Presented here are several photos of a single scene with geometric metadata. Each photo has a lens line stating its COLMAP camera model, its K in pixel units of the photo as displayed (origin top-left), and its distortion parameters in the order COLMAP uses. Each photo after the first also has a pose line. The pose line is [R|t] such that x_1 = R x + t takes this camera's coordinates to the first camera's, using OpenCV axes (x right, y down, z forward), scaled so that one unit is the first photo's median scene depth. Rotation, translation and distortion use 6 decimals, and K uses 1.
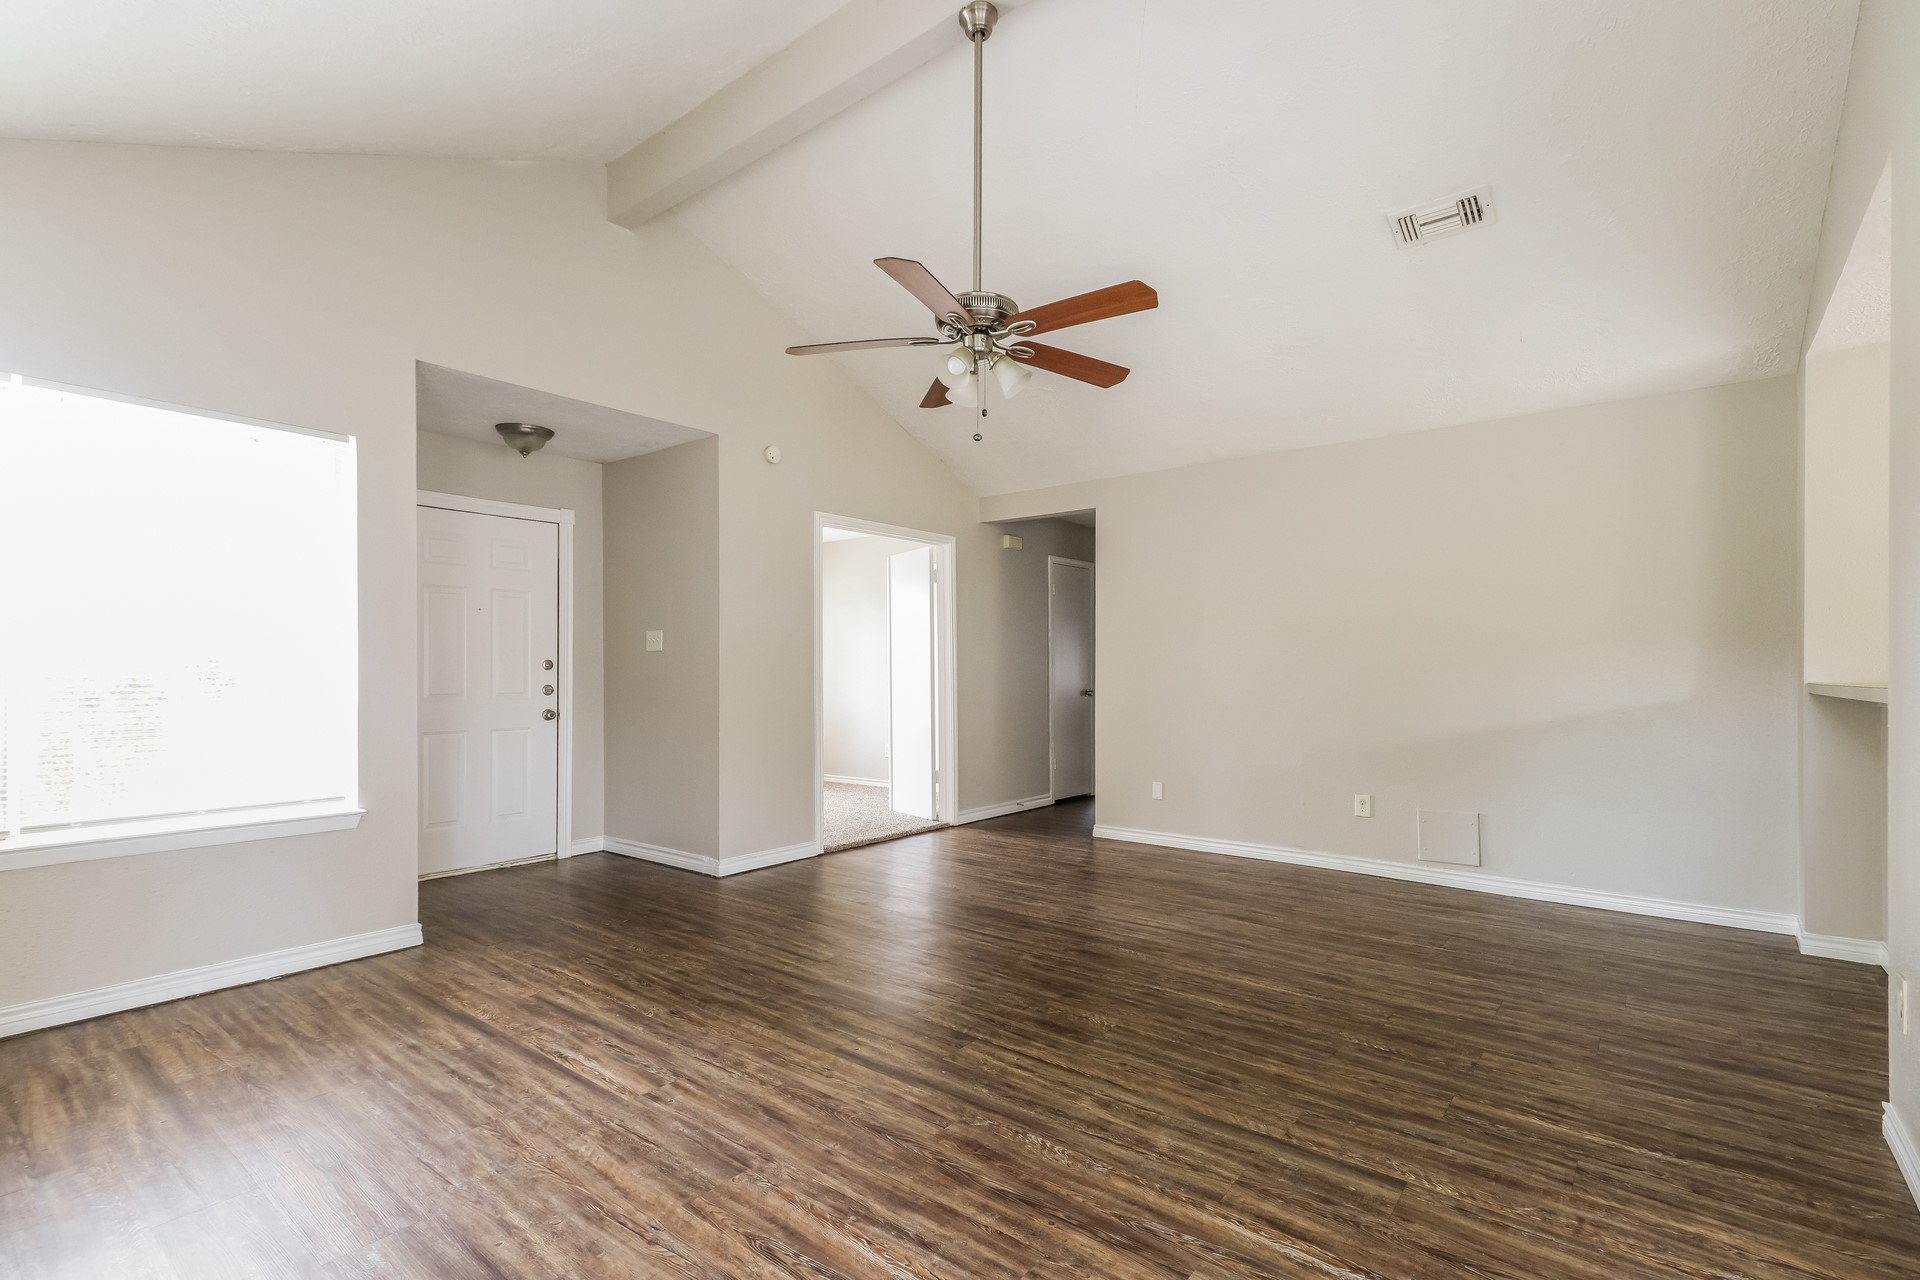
lens RADIAL K [[889.5, 0, 963.1], [0, 889.5, 671.4], [0, 0, 1]] dist [0.009405, -0.000010]
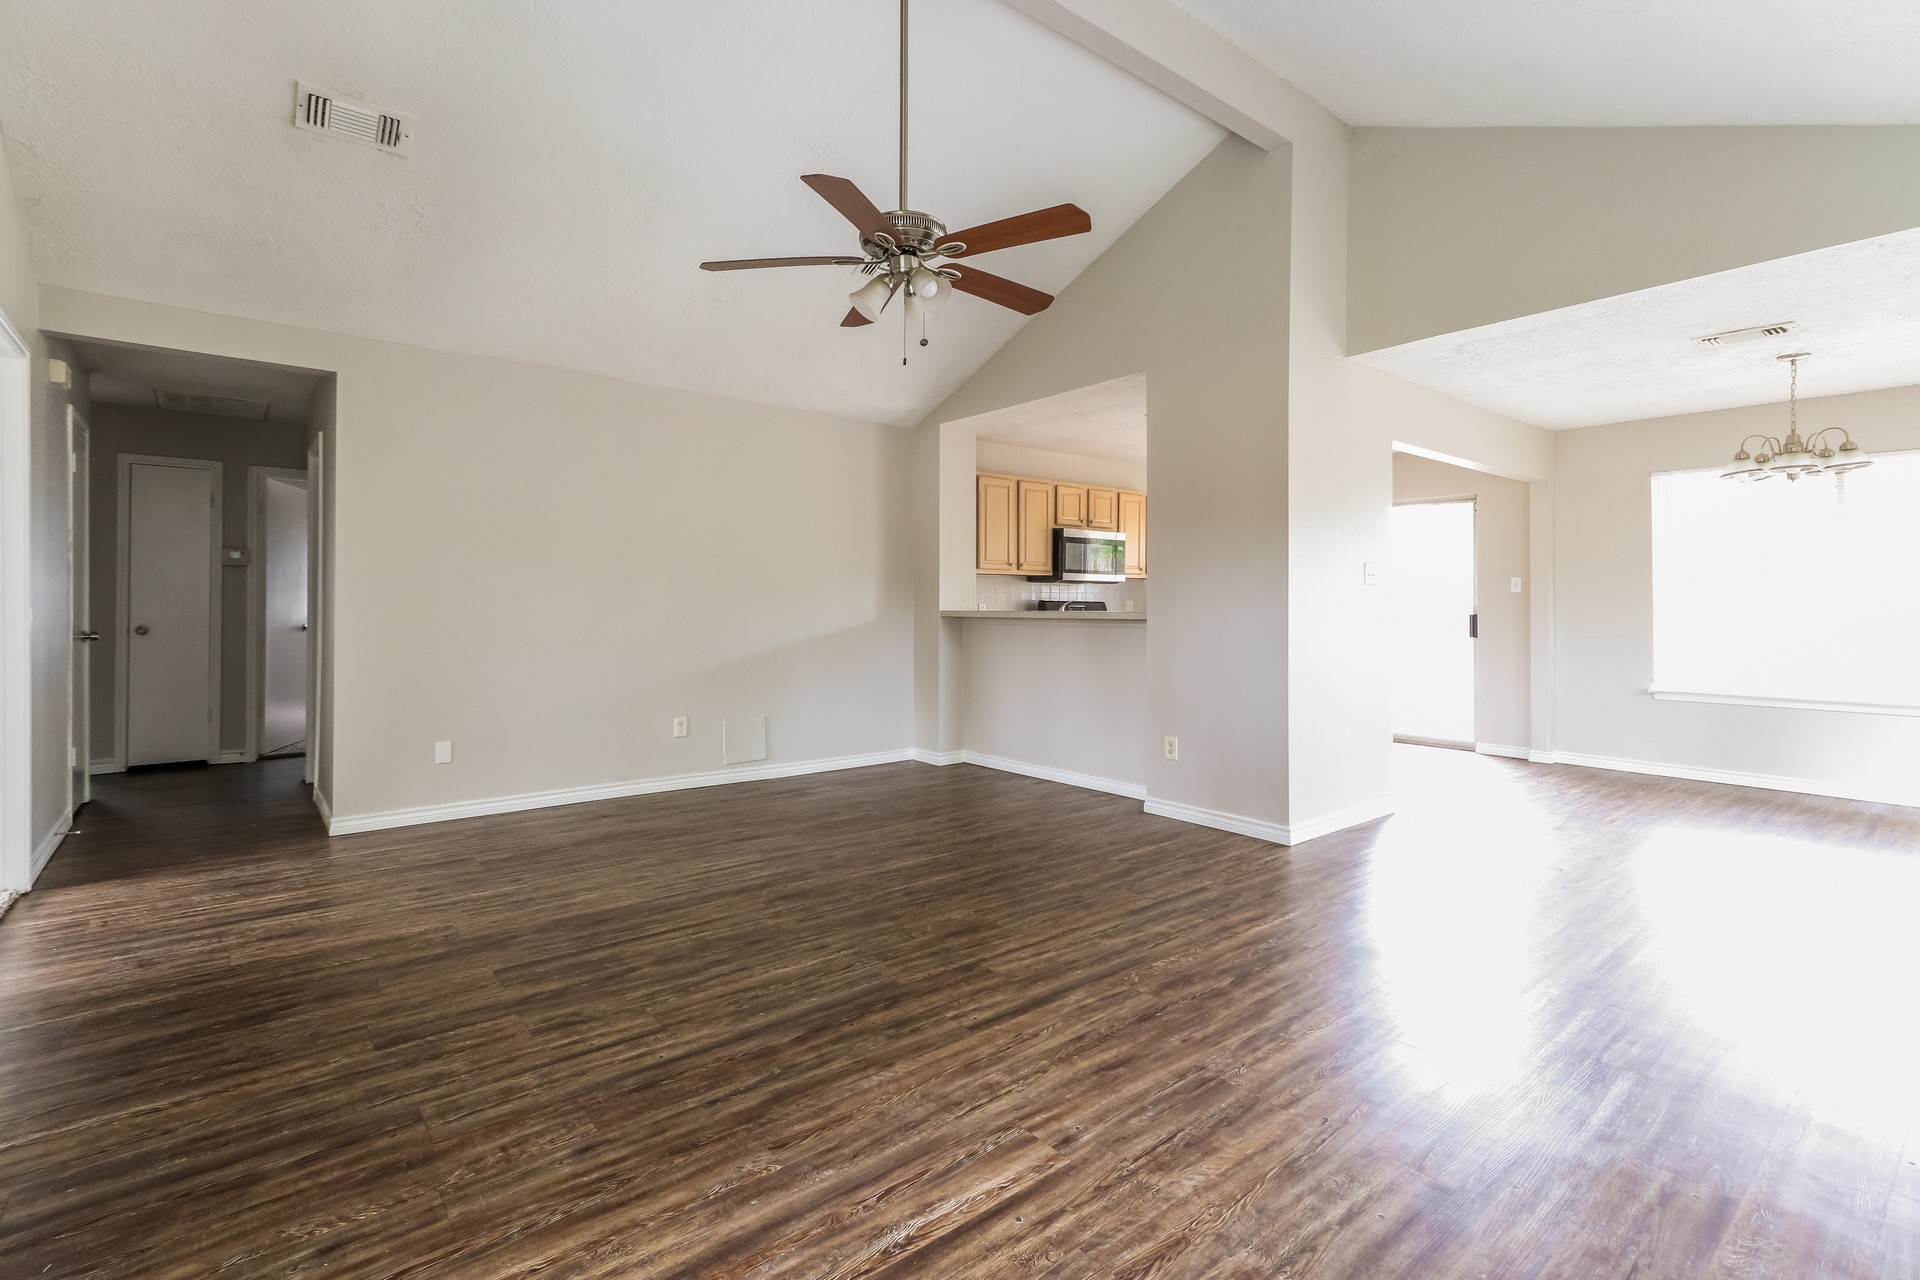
lens RADIAL K [[894.0, 0, 955.4], [0, 894.0, 609.4], [0, 0, 1]] dist [0.002241, 0.000103]
pose [[0.206564, -0.007869, 0.978401, -1.007639], [-0.000241, 0.999967, 0.008093, -0.002898], [-0.978433, -0.001908, 0.206556, 0.821962]]
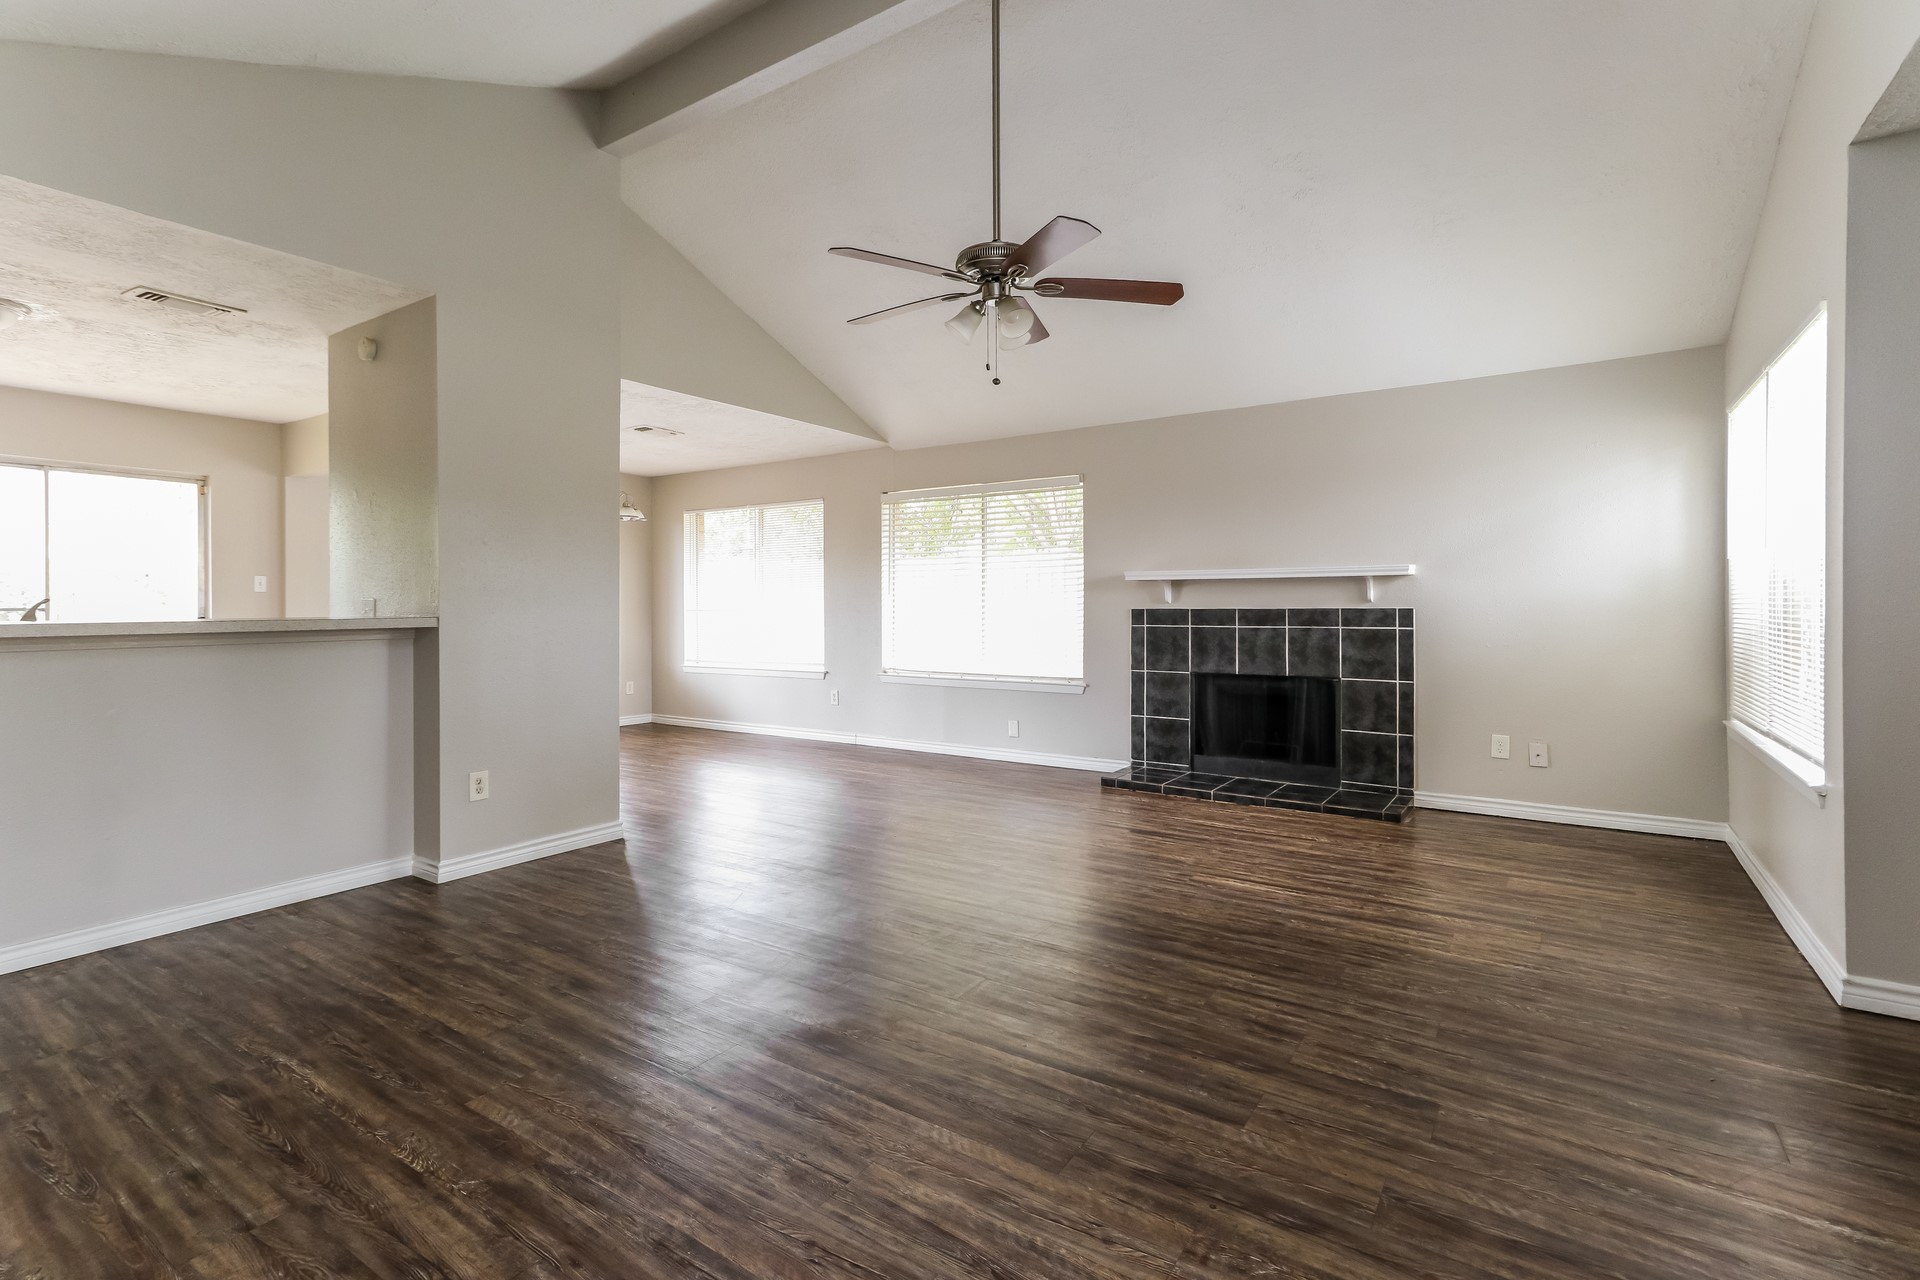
lens RADIAL K [[894.0, 0, 955.4], [0, 894.0, 609.4], [0, 0, 1]] dist [0.002241, 0.000103]
pose [[-0.996519, 0.002151, -0.083339, 0.166332], [0.001612, 0.999977, 0.006527, -0.003892], [0.083351, 0.006370, -0.996500, 2.241351]]
